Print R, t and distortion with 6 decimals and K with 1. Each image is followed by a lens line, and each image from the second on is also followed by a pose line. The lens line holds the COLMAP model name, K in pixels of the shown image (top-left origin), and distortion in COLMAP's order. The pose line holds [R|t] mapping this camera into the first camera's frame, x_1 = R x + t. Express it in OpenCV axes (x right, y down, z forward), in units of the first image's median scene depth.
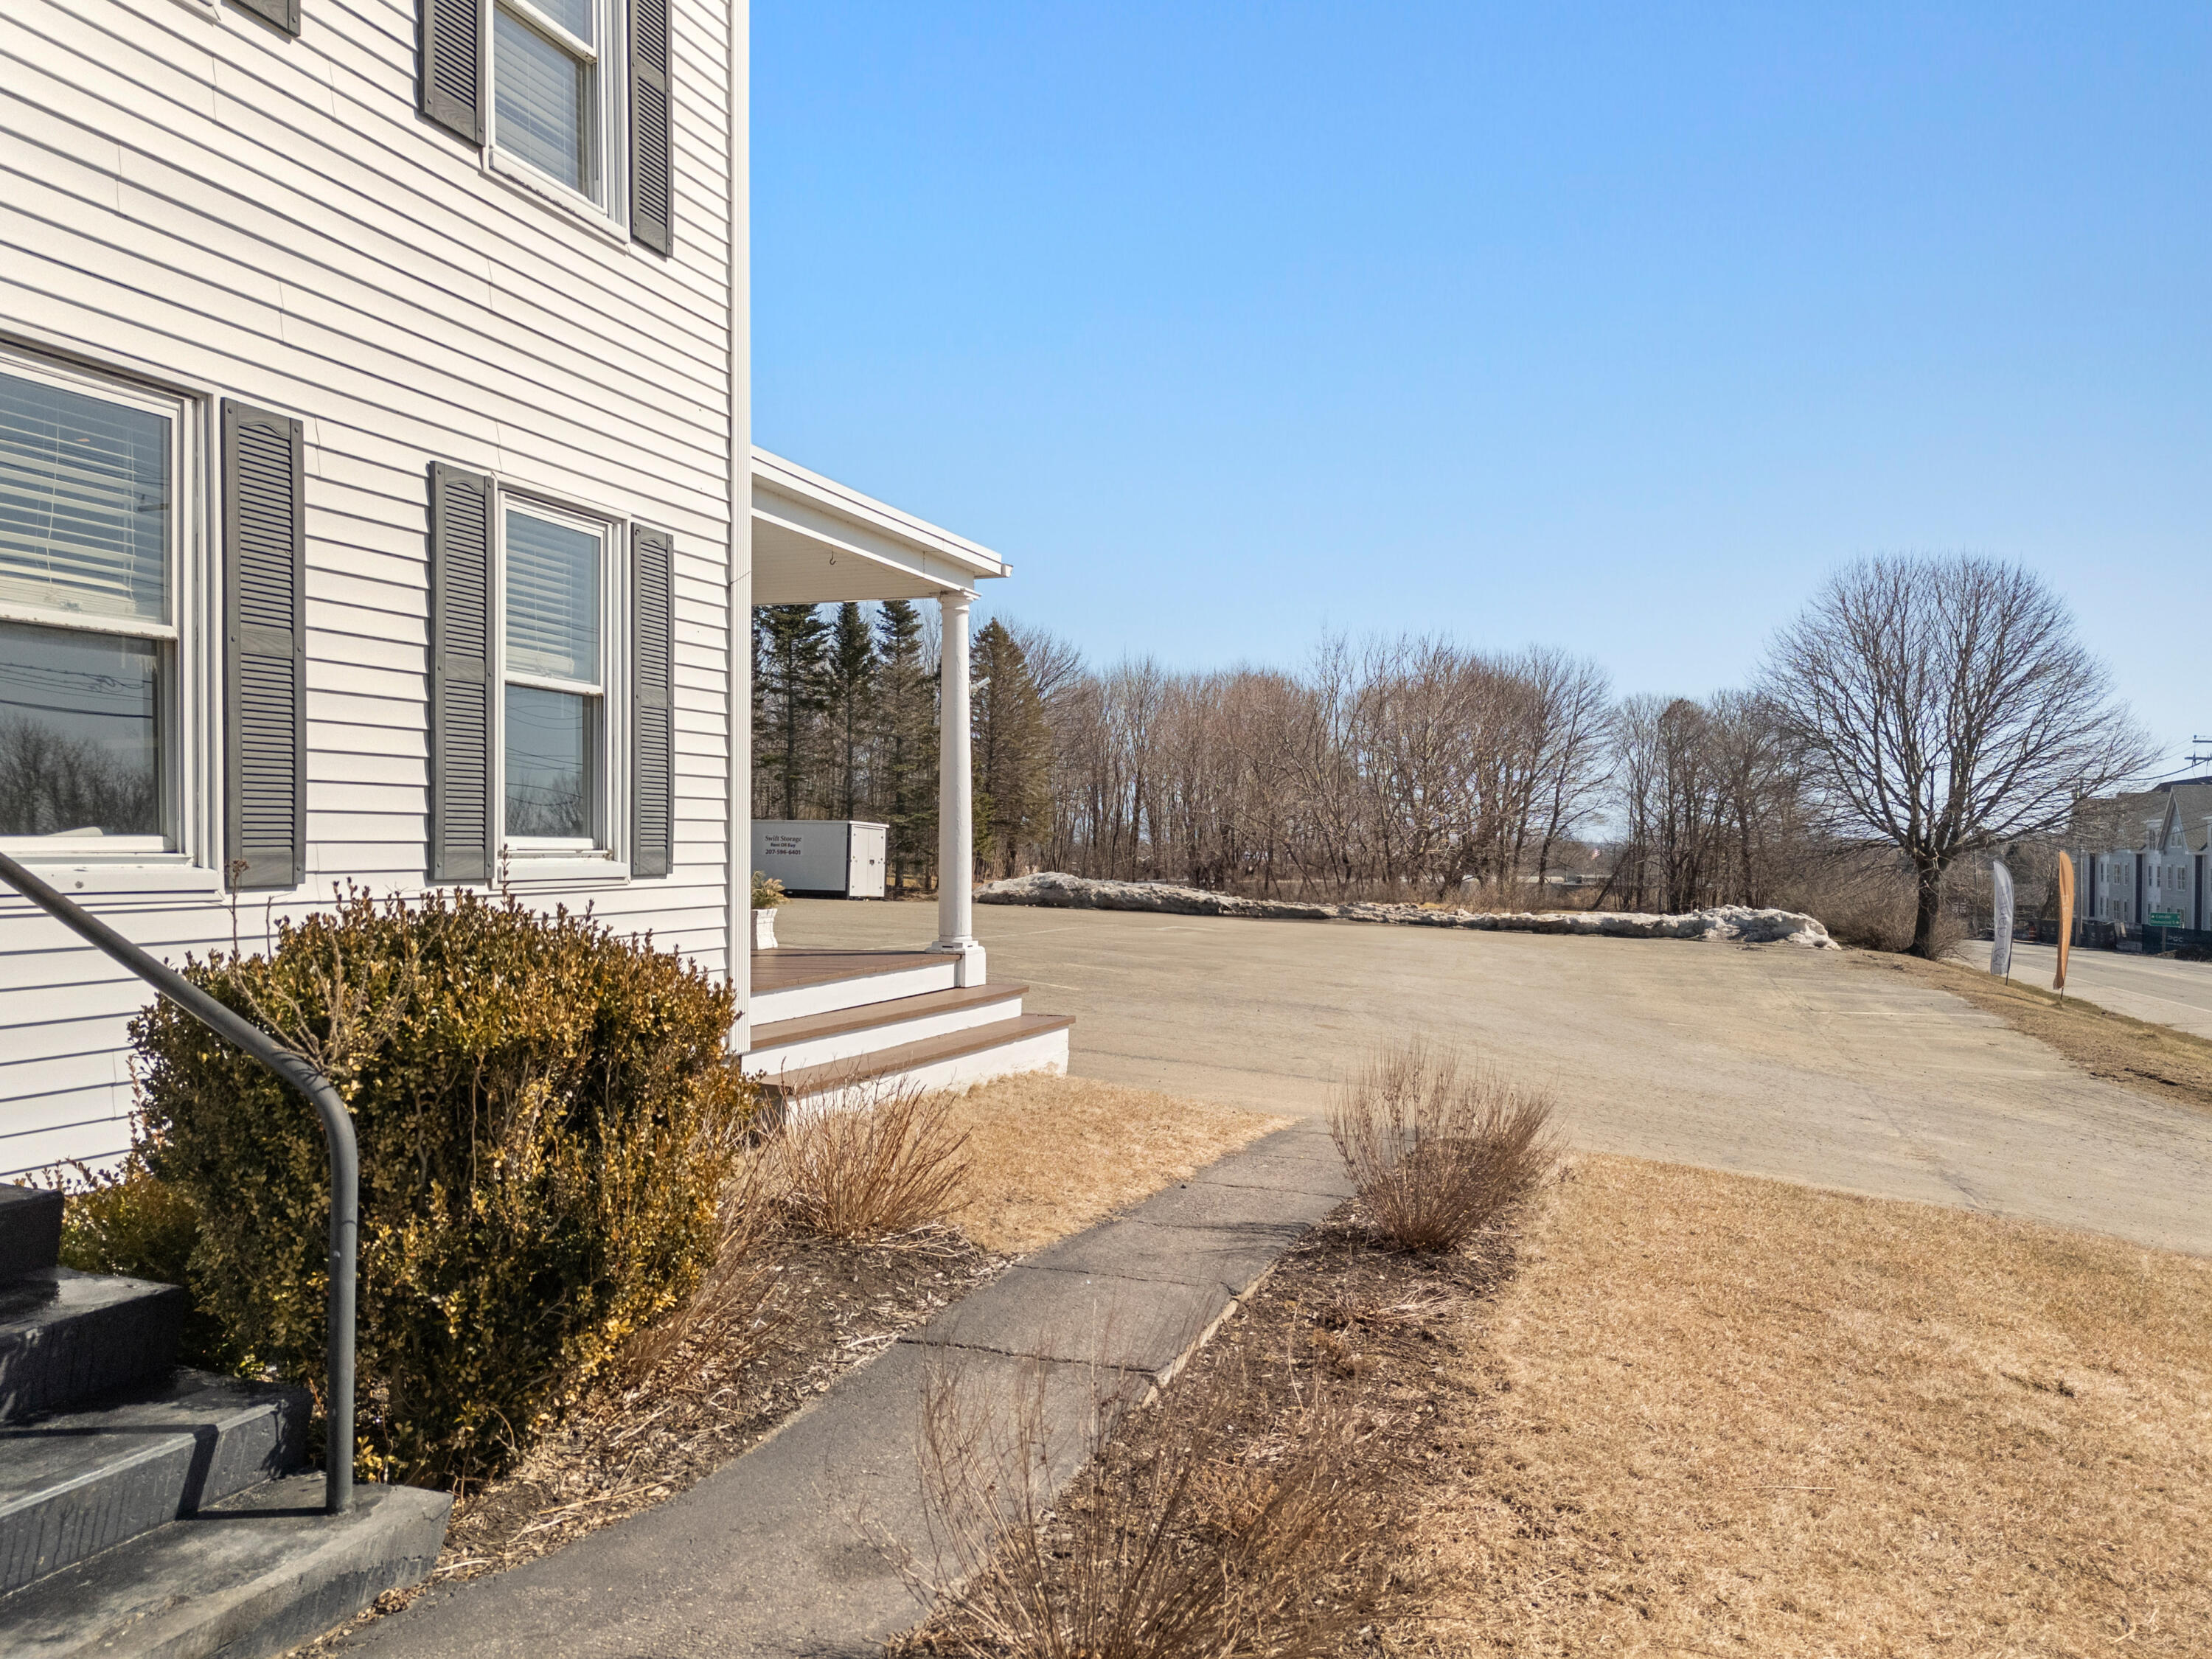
lens RADIAL K [[1668.6, 0, 1108.6], [0, 1668.6, 853.0], [0, 0, 1]] dist [0.092206, -0.066750]
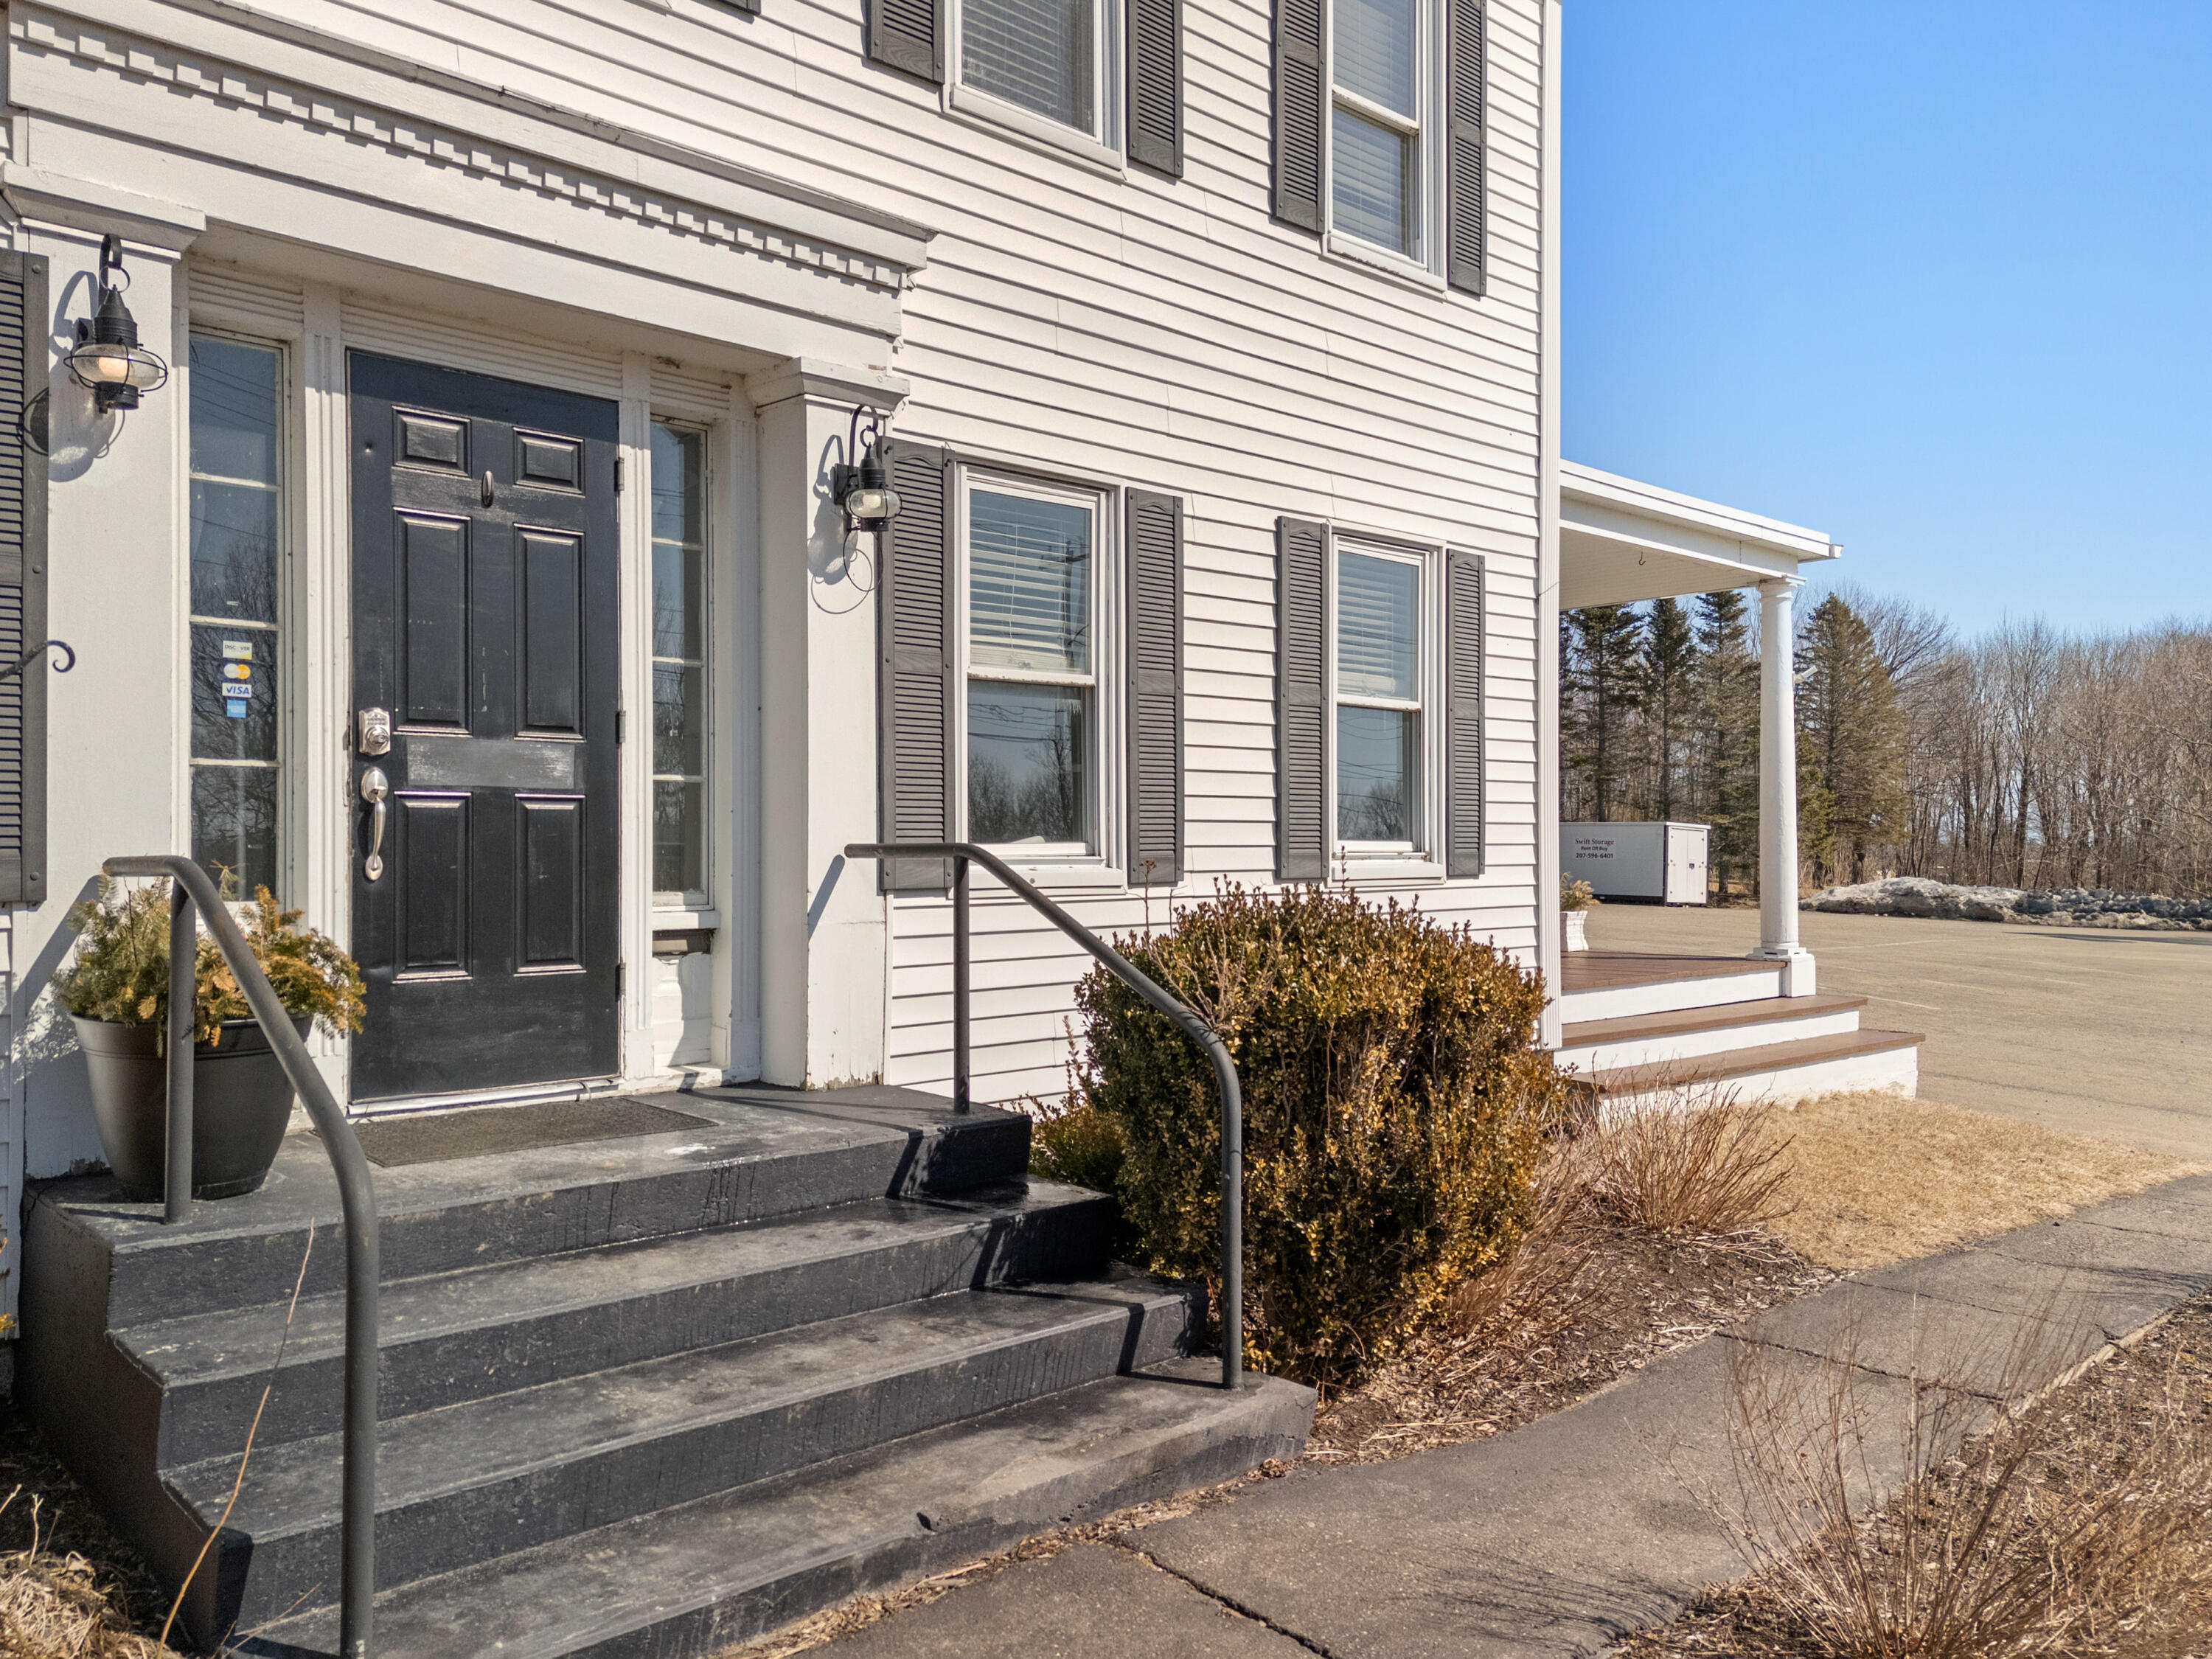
lens RADIAL K [[1712.0, 0, 1092.5], [0, 1712.0, 842.2], [0, 0, 1]] dist [0.094350, -0.166665]
pose [[0.889030, -0.010652, -0.457725, 0.018538], [0.006489, 0.999922, -0.010666, 0.002240], [0.457803, 0.006512, 0.889030, -0.084057]]
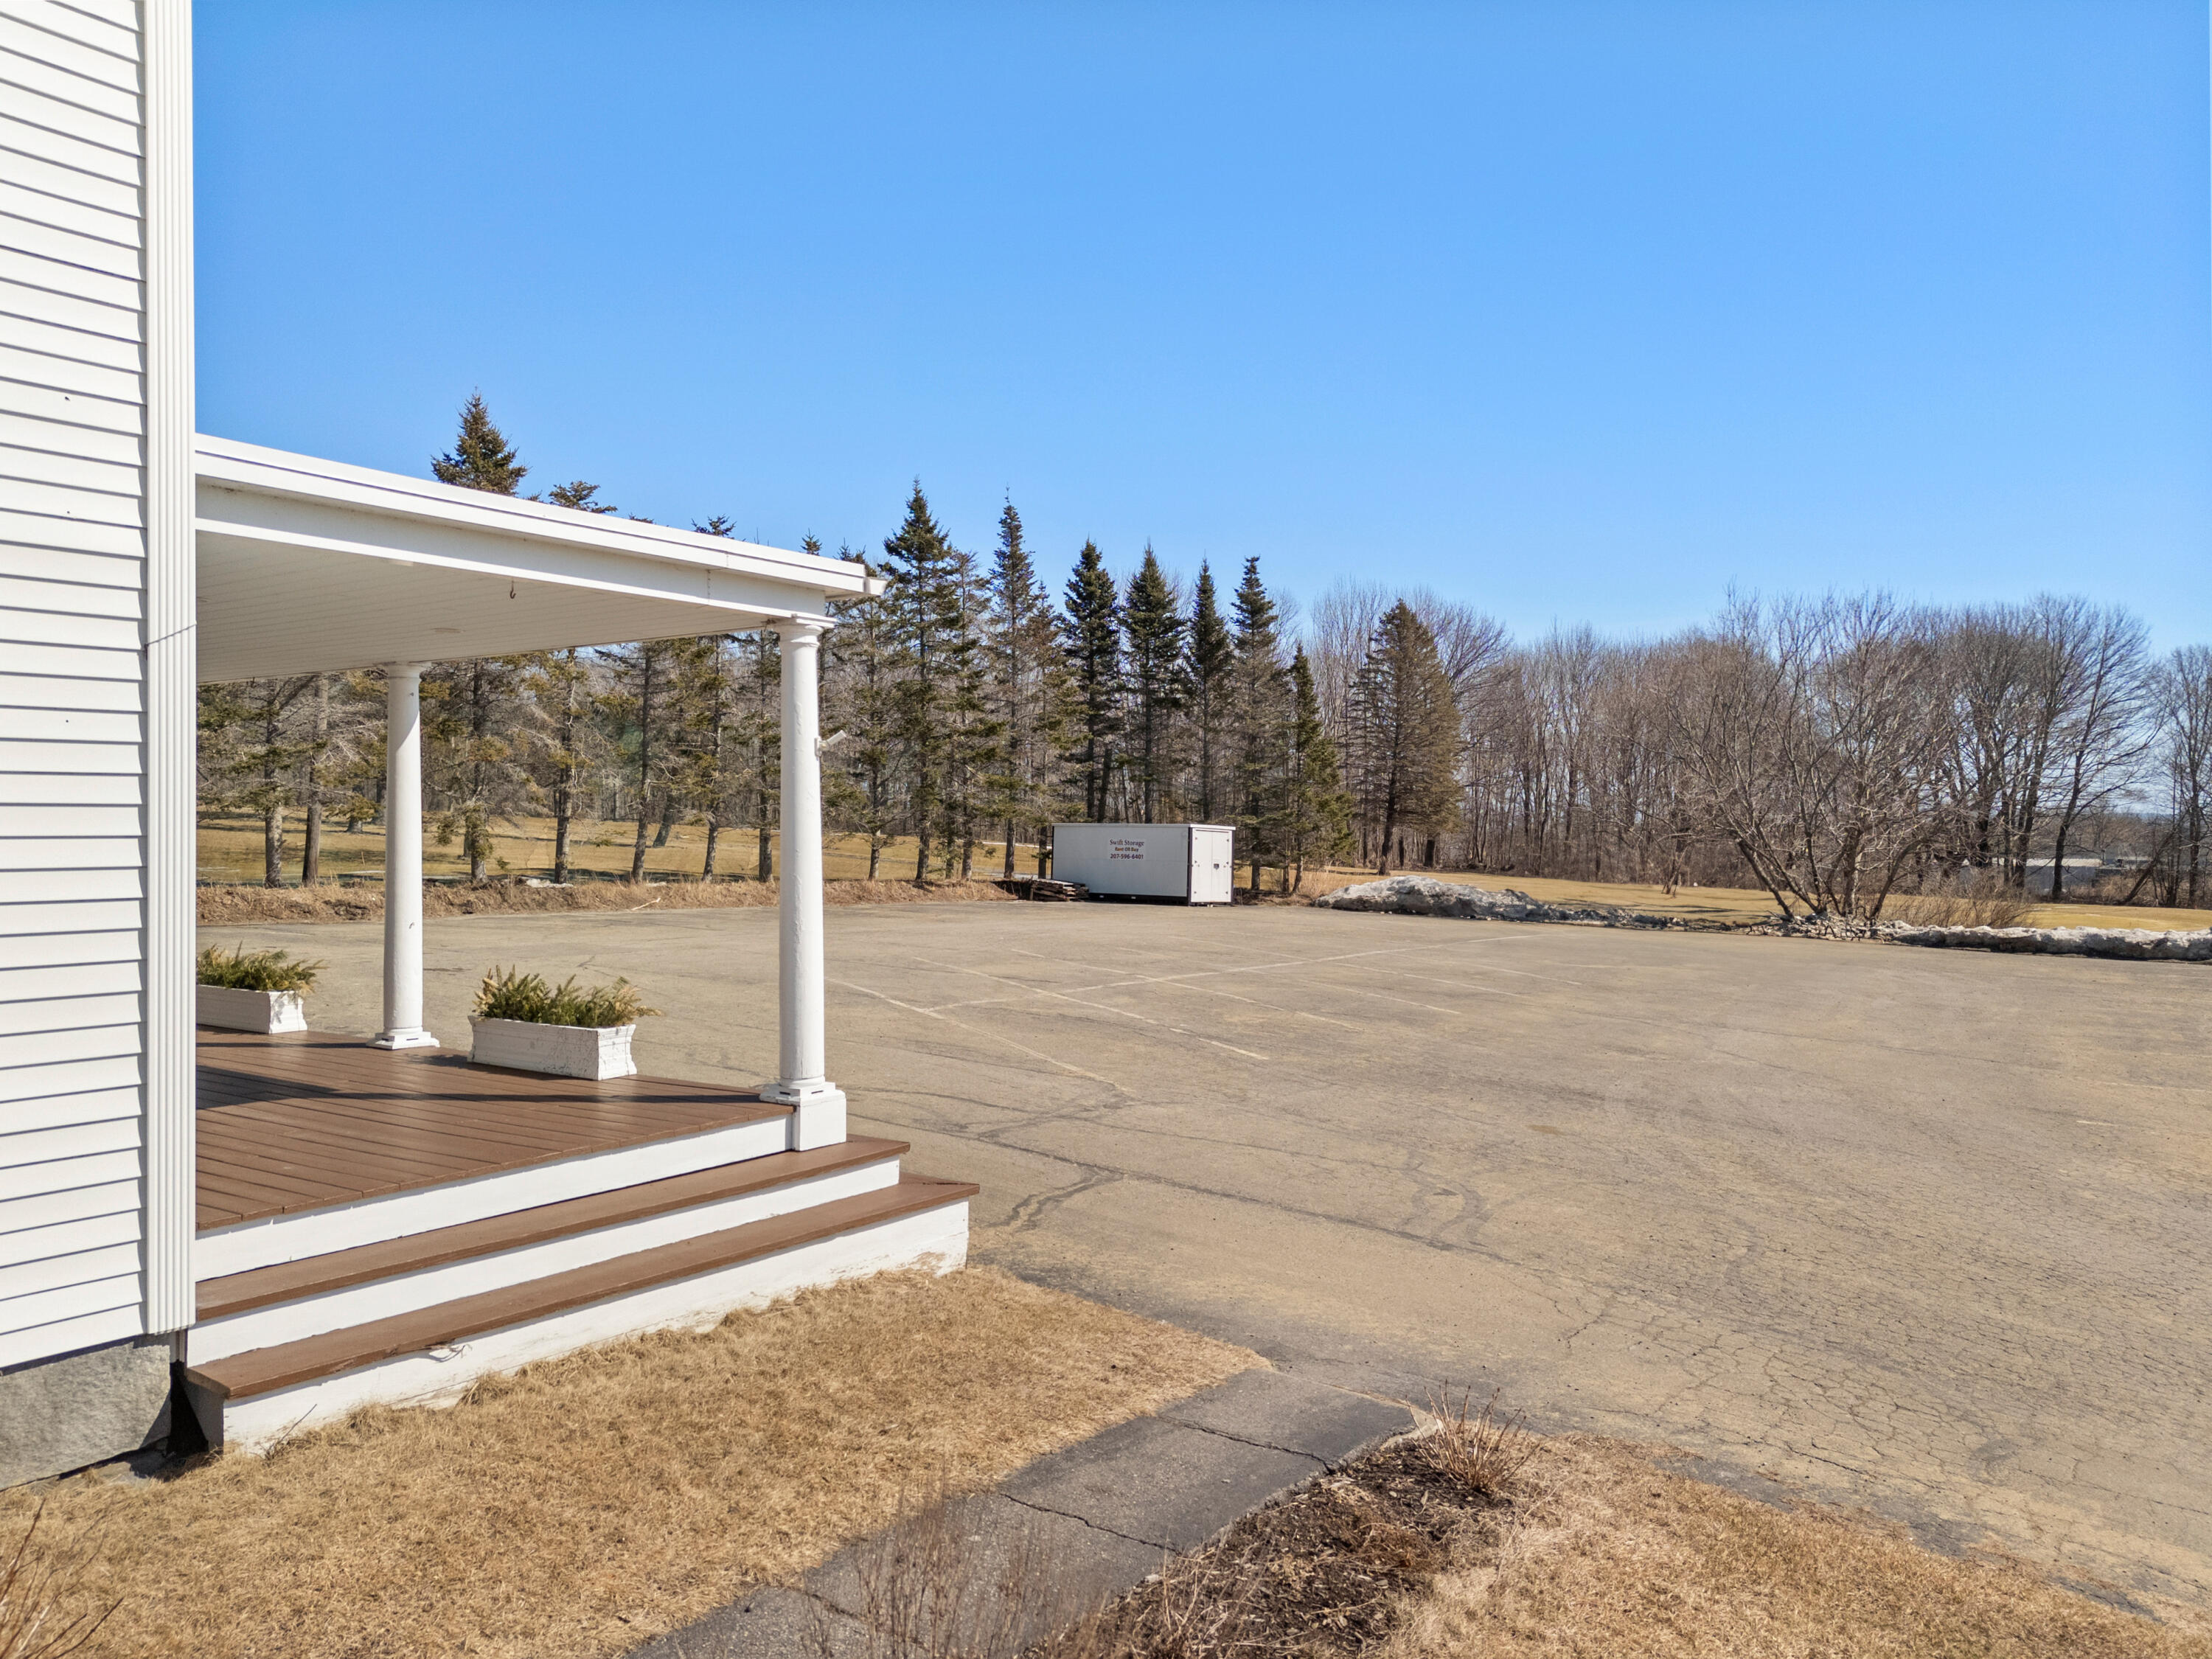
lens RADIAL K [[1625.4, 0, 1089.5], [0, 1625.4, 829.1], [0, 0, 1]] dist [0.083703, -0.095160]
pose [[0.957083, -0.009934, -0.289644, 0.433626], [0.009616, 0.999951, -0.002521, -0.103695], [0.289654, -0.000372, 0.957131, 0.598040]]
